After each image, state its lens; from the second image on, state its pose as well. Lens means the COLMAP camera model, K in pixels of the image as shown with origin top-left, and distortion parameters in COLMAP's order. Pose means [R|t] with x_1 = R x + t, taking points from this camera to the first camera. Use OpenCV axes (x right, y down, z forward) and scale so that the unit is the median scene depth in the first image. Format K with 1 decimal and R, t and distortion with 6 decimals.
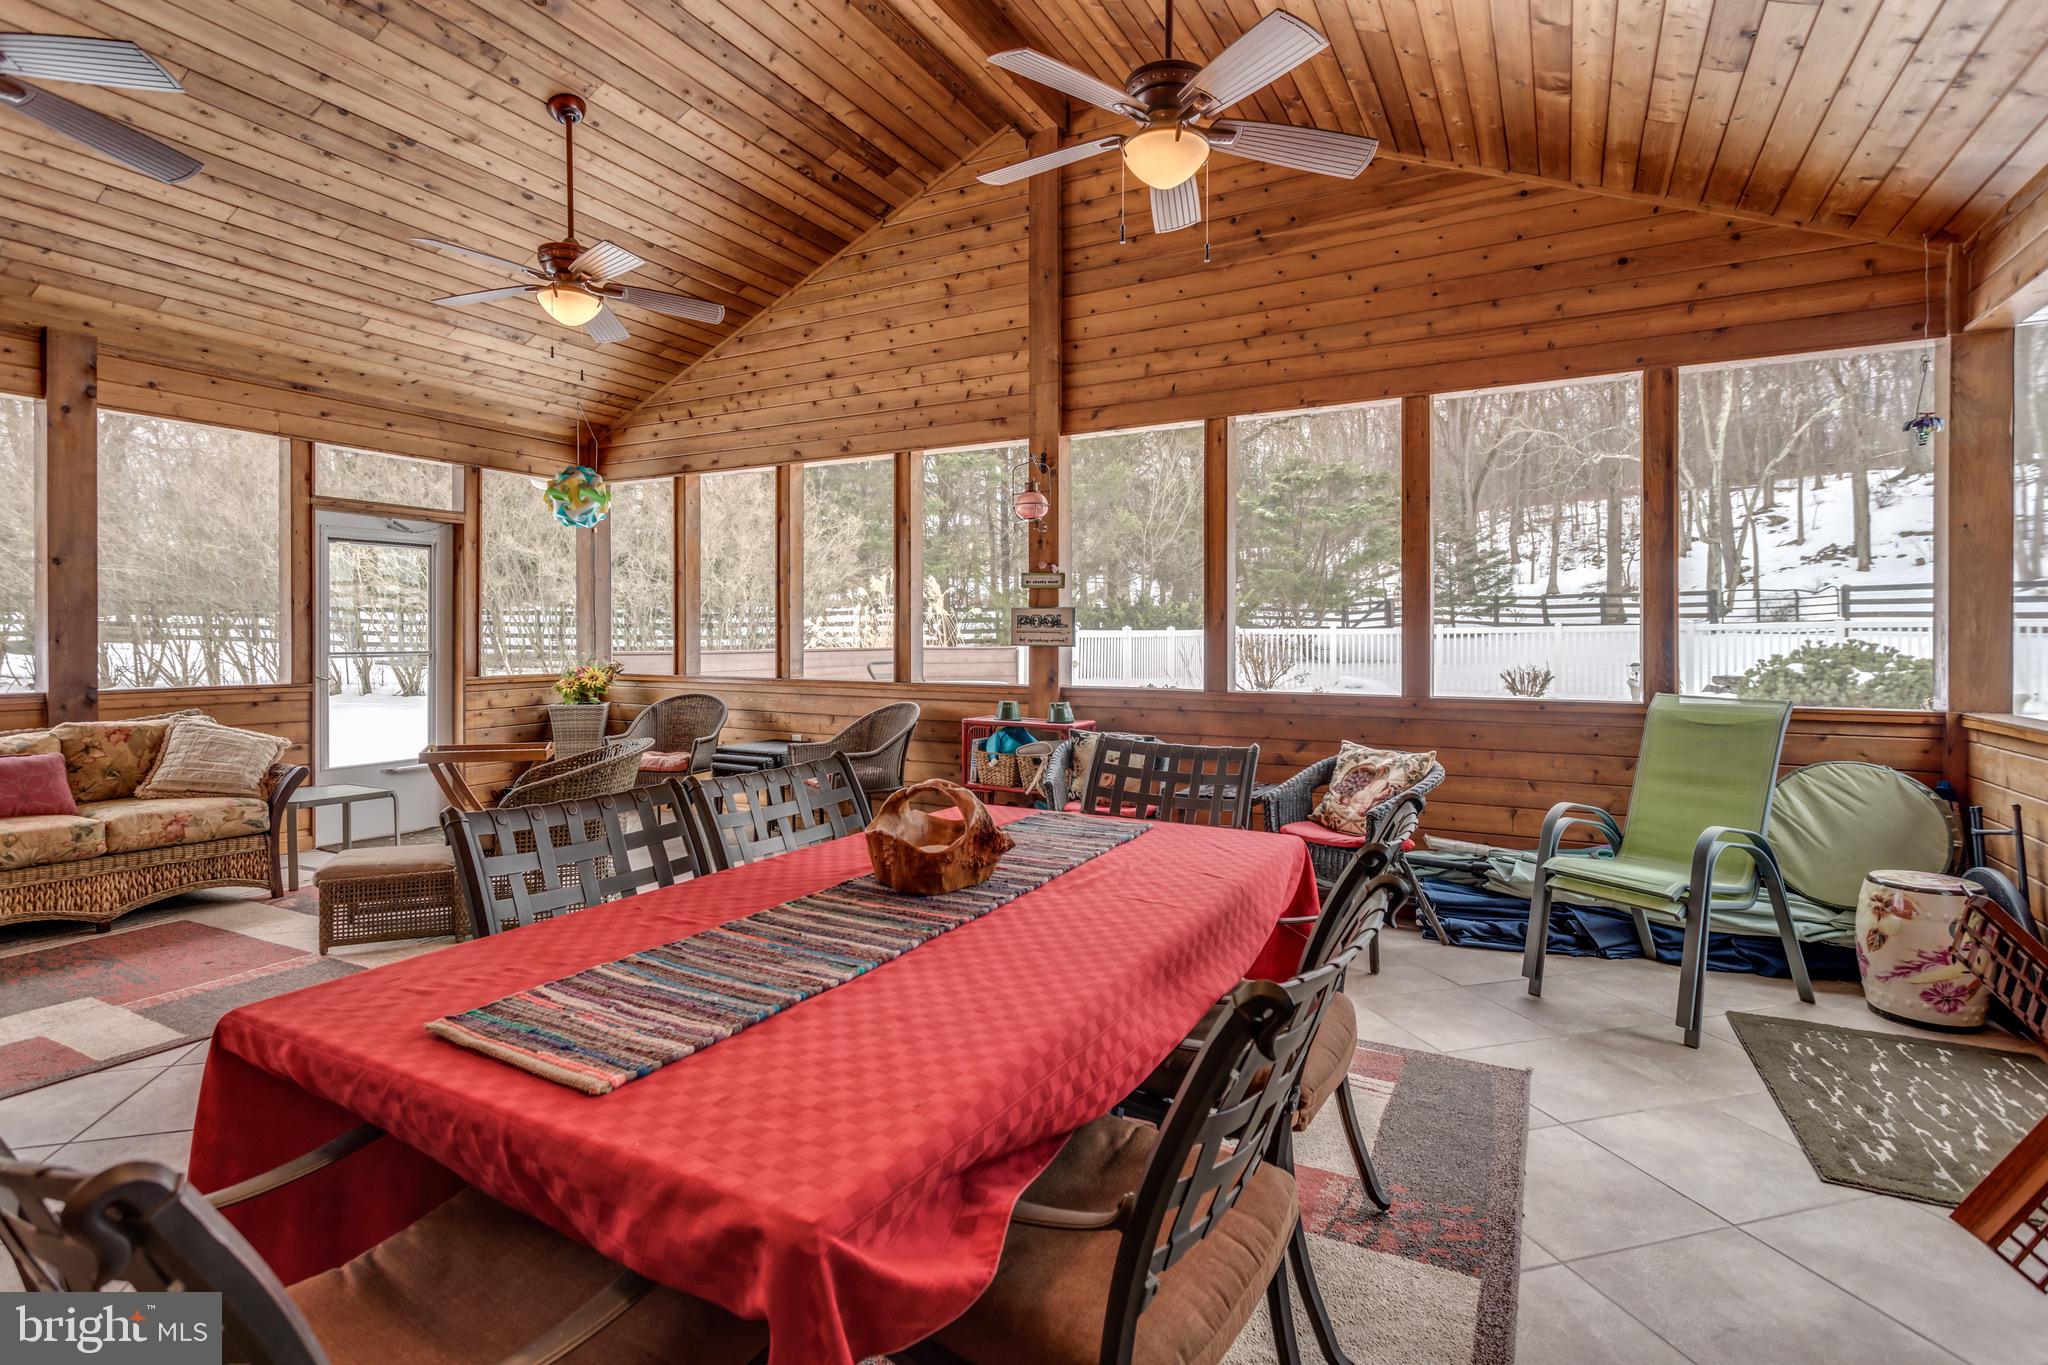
lens RADIAL K [[987.4, 0, 1018.0], [0, 987.4, 641.2], [0, 0, 1]] dist [0.001891, 0.000159]
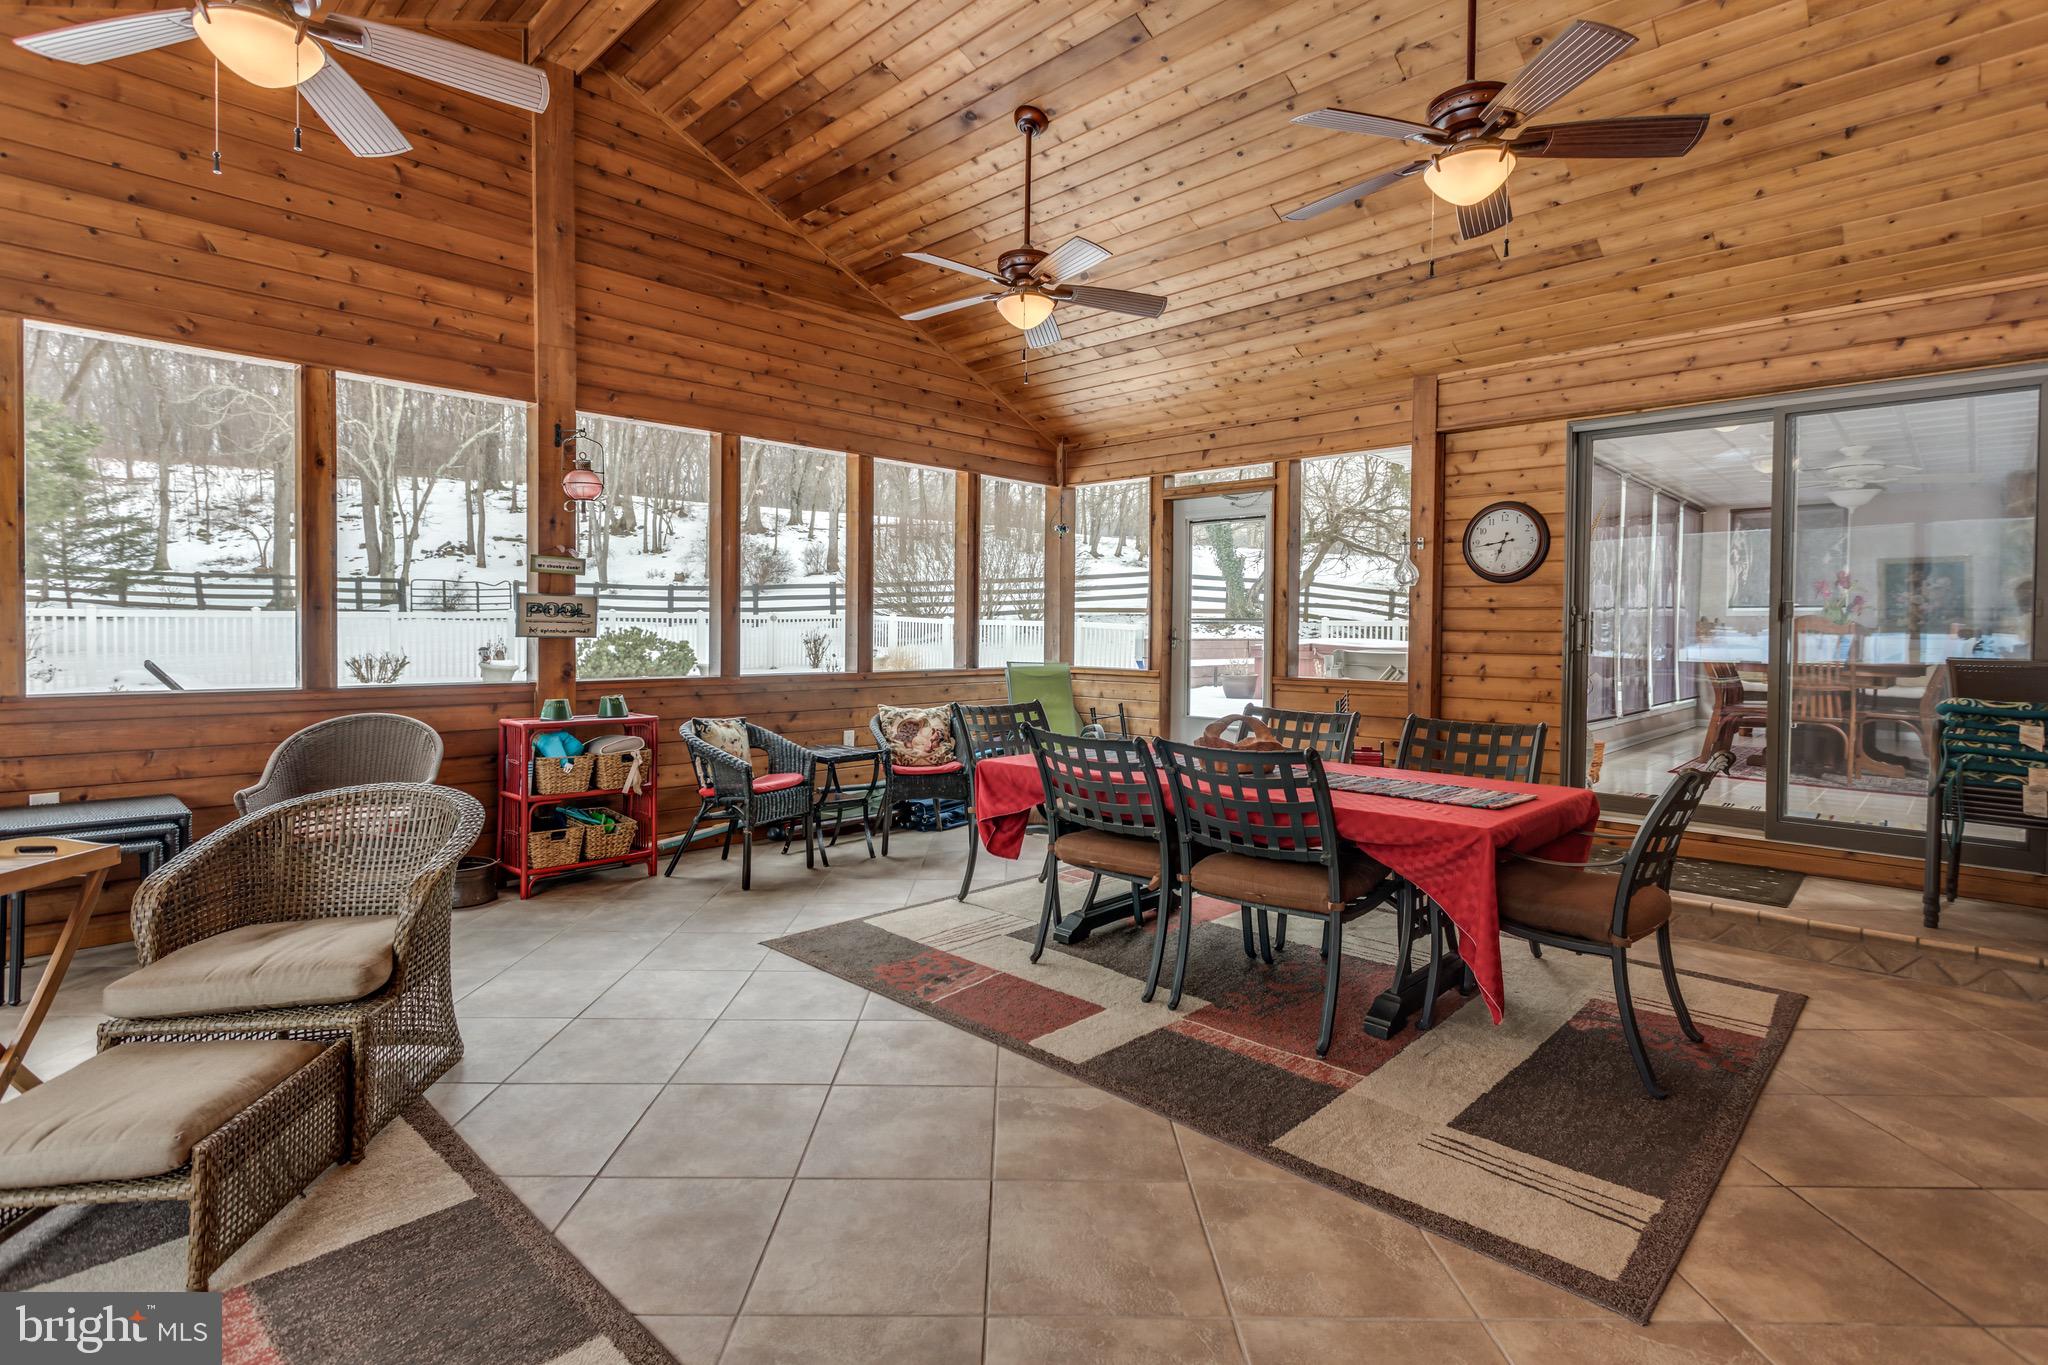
lens RADIAL K [[987.4, 0, 1018.0], [0, 987.4, 641.2], [0, 0, 1]] dist [0.001891, 0.000159]
pose [[0.270885, -0.010895, 0.962550, -0.363030], [-0.005389, 0.999903, 0.012834, -0.002676], [-0.962597, -0.008664, 0.270800, 0.171036]]
